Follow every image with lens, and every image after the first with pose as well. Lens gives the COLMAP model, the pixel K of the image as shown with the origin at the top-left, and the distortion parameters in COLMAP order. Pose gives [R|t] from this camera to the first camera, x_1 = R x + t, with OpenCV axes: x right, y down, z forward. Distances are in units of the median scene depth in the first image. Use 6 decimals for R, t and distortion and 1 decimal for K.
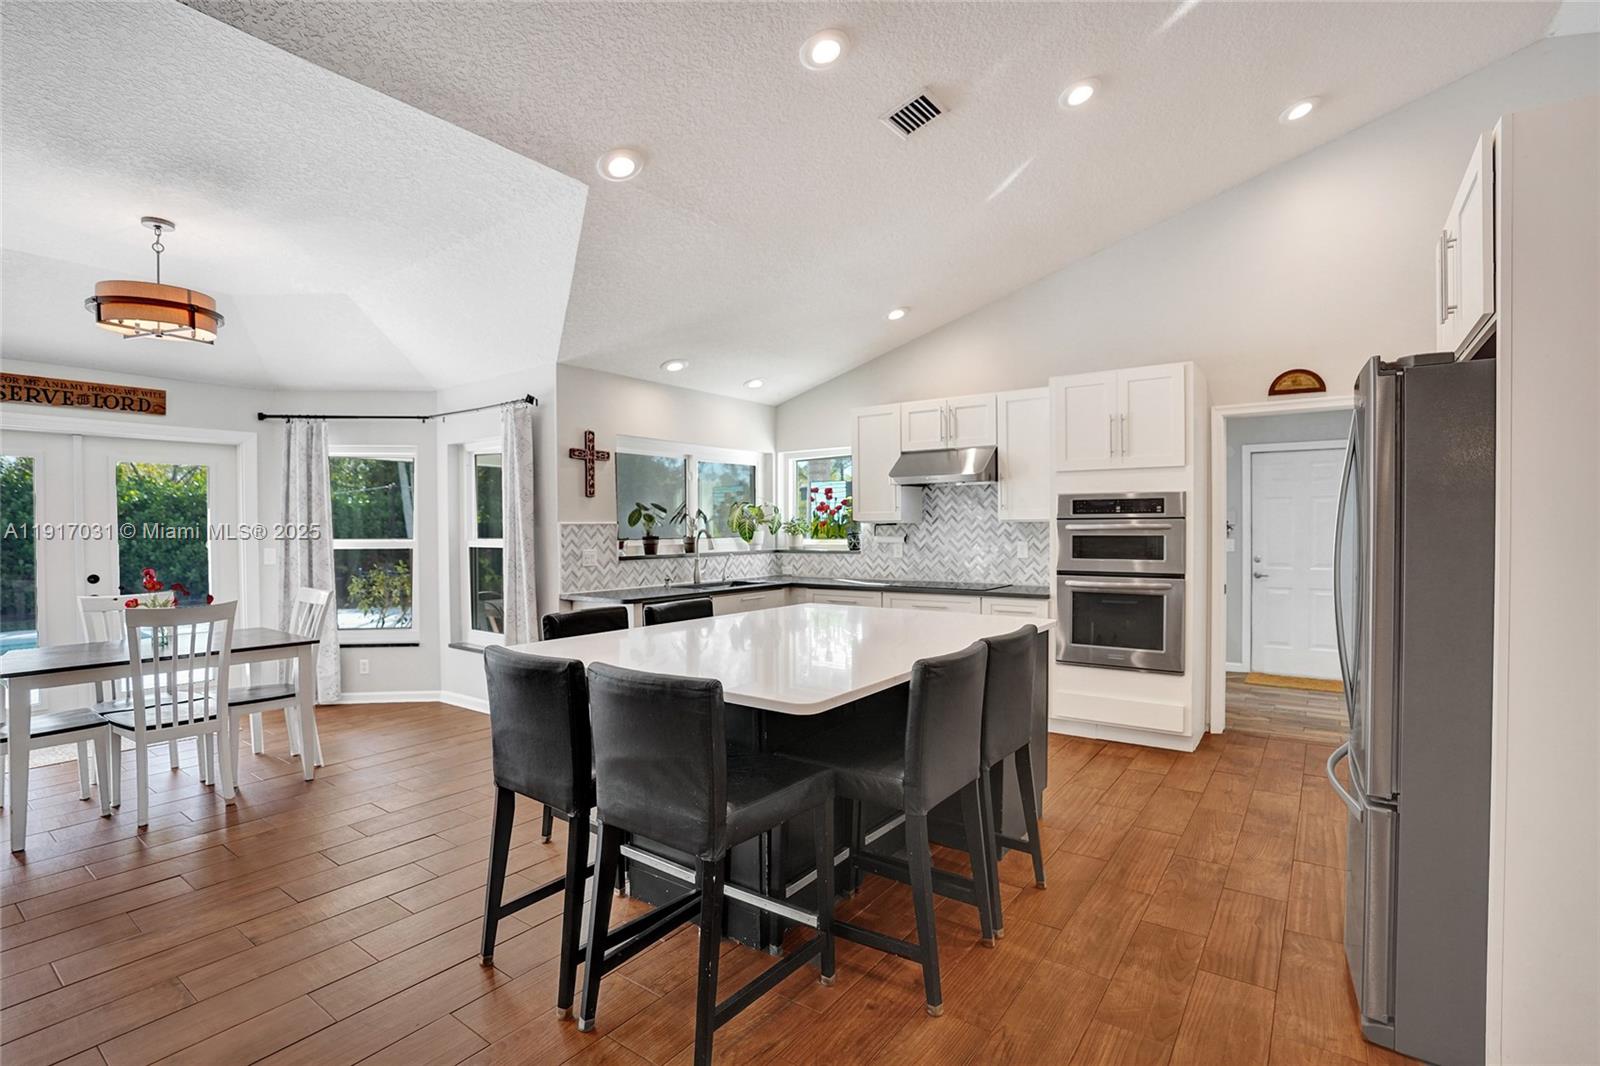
lens RADIAL K [[746.3, 0, 798.1], [0, 746.3, 534.0], [0, 0, 1]] dist [-0.070265, 0.028785]
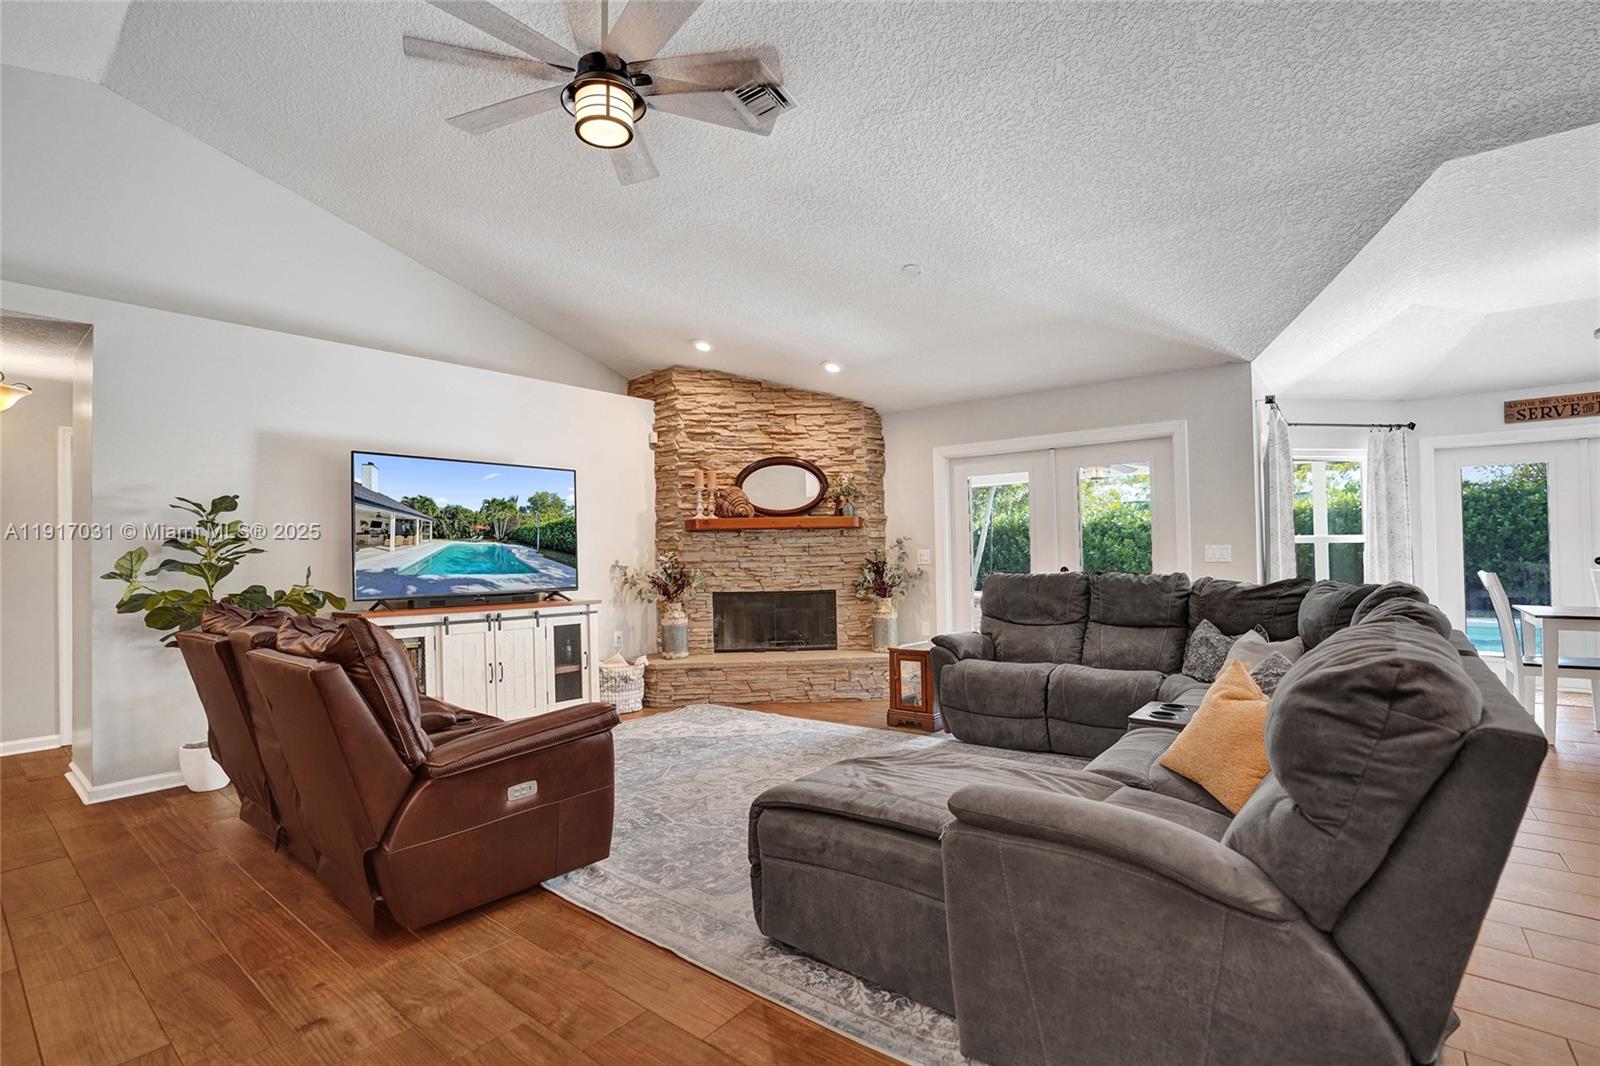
lens RADIAL K [[746.3, 0, 798.1], [0, 746.3, 534.0], [0, 0, 1]] dist [-0.070265, 0.028785]
pose [[-0.040415, -0.018887, -0.999004, 0.201026], [0.007056, 0.999791, -0.019188, 0.029573], [0.999158, -0.007824, -0.040274, -0.228026]]
